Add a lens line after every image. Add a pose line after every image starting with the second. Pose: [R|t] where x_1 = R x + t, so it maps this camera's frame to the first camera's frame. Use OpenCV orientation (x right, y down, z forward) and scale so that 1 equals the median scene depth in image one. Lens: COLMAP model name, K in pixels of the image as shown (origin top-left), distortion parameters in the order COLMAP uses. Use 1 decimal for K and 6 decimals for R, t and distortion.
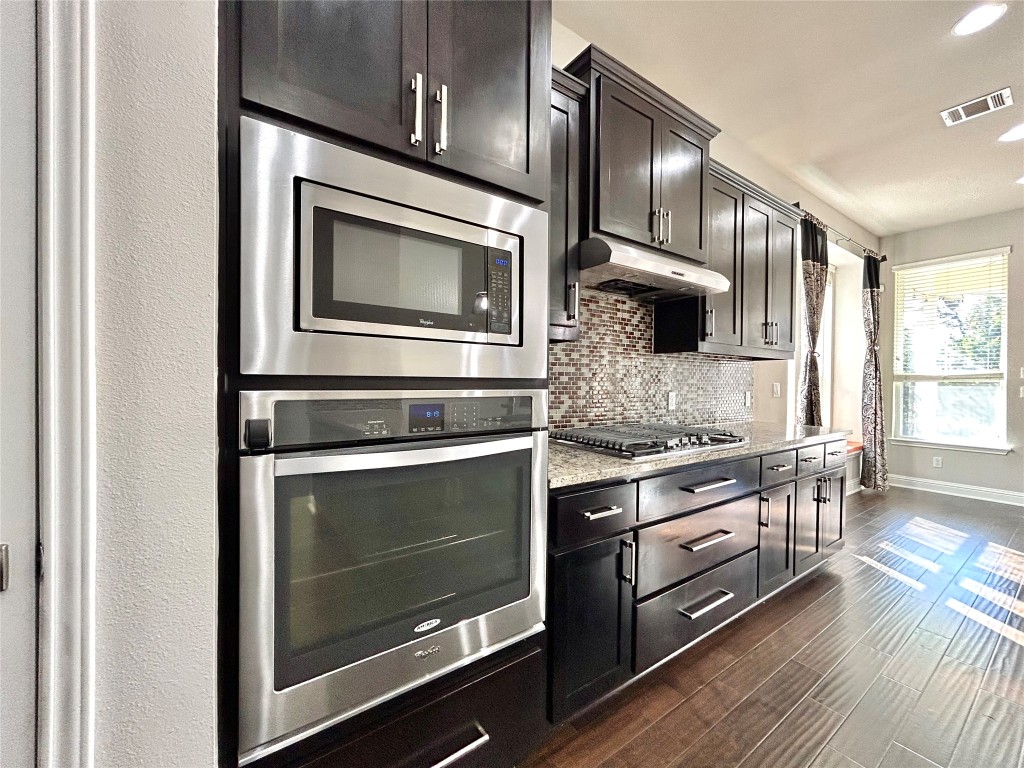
lens RADIAL K [[414.4, 0, 512.9], [0, 414.4, 384.4], [0, 0, 1]] dist [-0.002337, 0.001099]
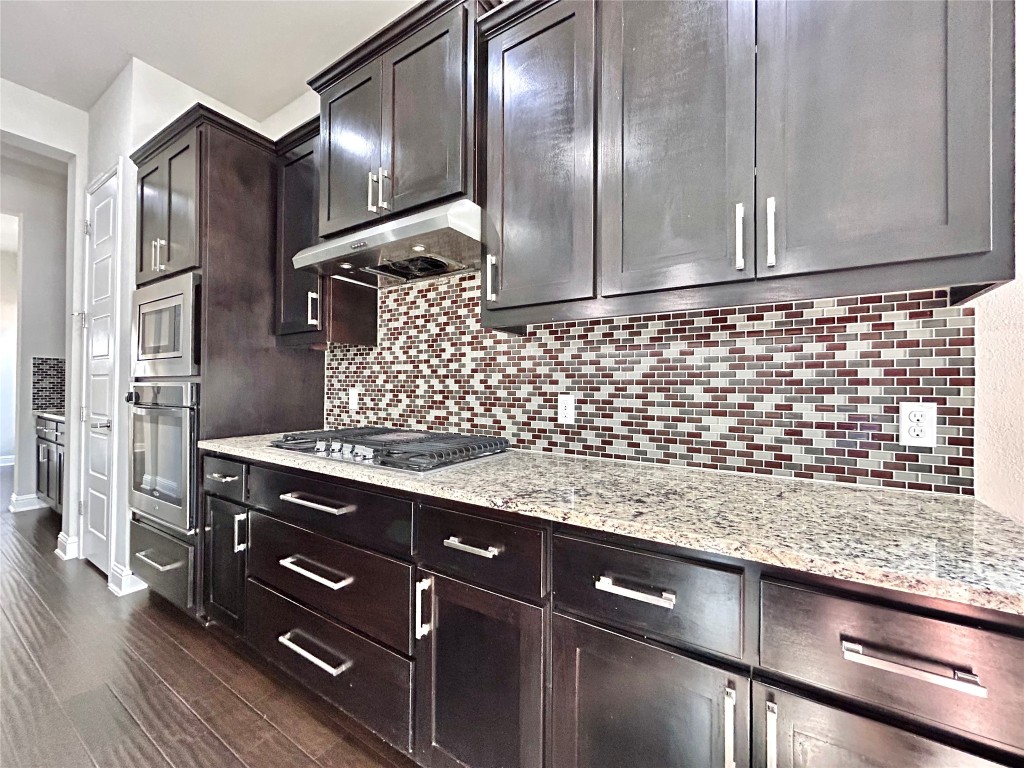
lens RADIAL K [[414.4, 0, 508.5], [0, 414.4, 384.0], [0, 0, 1]] dist [-0.002337, 0.001099]
pose [[0.388219, -0.018184, -0.921388, 1.032859], [-0.017120, 0.999490, -0.026939, 0.023185], [0.921408, 0.026232, 0.387710, 0.778288]]
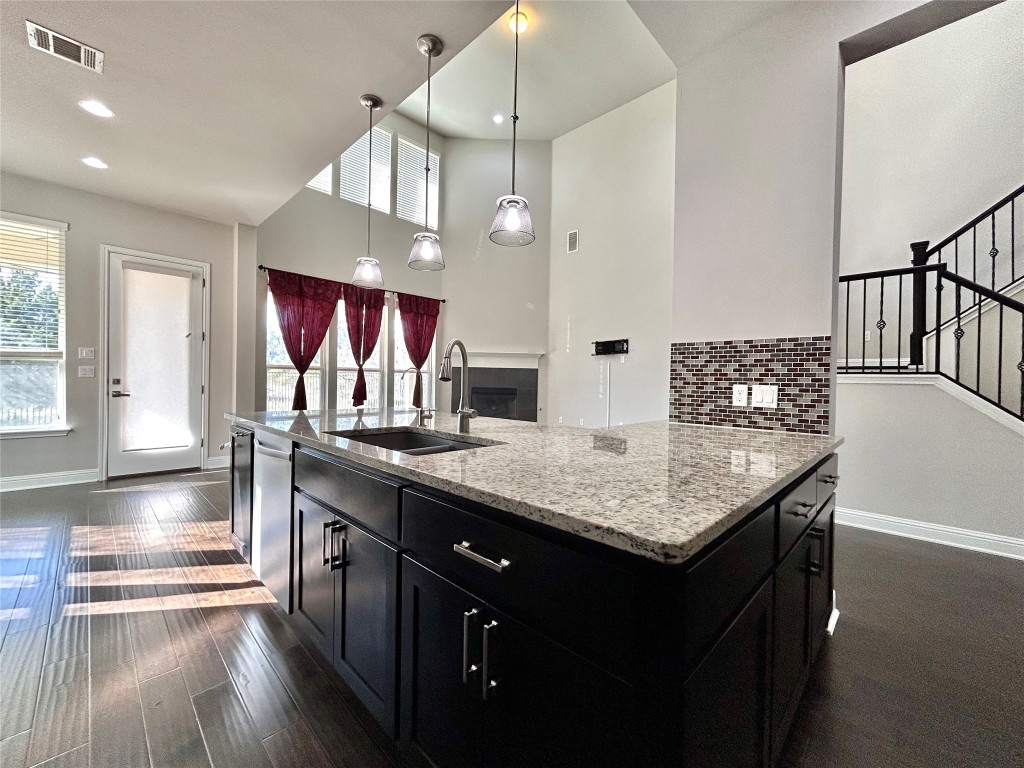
lens RADIAL K [[414.4, 0, 512.4], [0, 414.4, 386.4], [0, 0, 1]] dist [-0.002337, 0.001099]
pose [[-0.181298, -0.028851, 0.983005, 0.053199], [-0.011367, 0.999564, 0.027241, 0.026109], [-0.983362, -0.006235, -0.181547, 0.240111]]
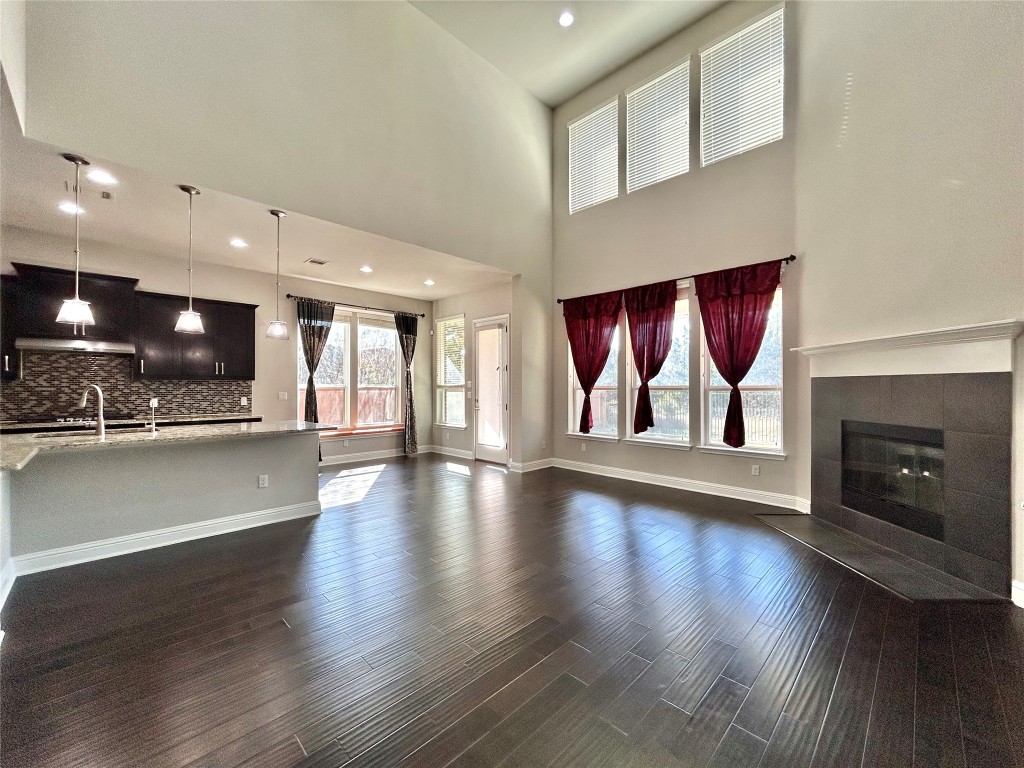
lens RADIAL K [[414.4, 0, 512.6], [0, 414.4, 387.4], [0, 0, 1]] dist [-0.002337, 0.001099]
pose [[0.984469, -0.010876, 0.175220, 1.975219], [0.012206, 0.999904, -0.006515, -0.000978], [-0.175132, 0.008553, 0.984508, -1.439465]]
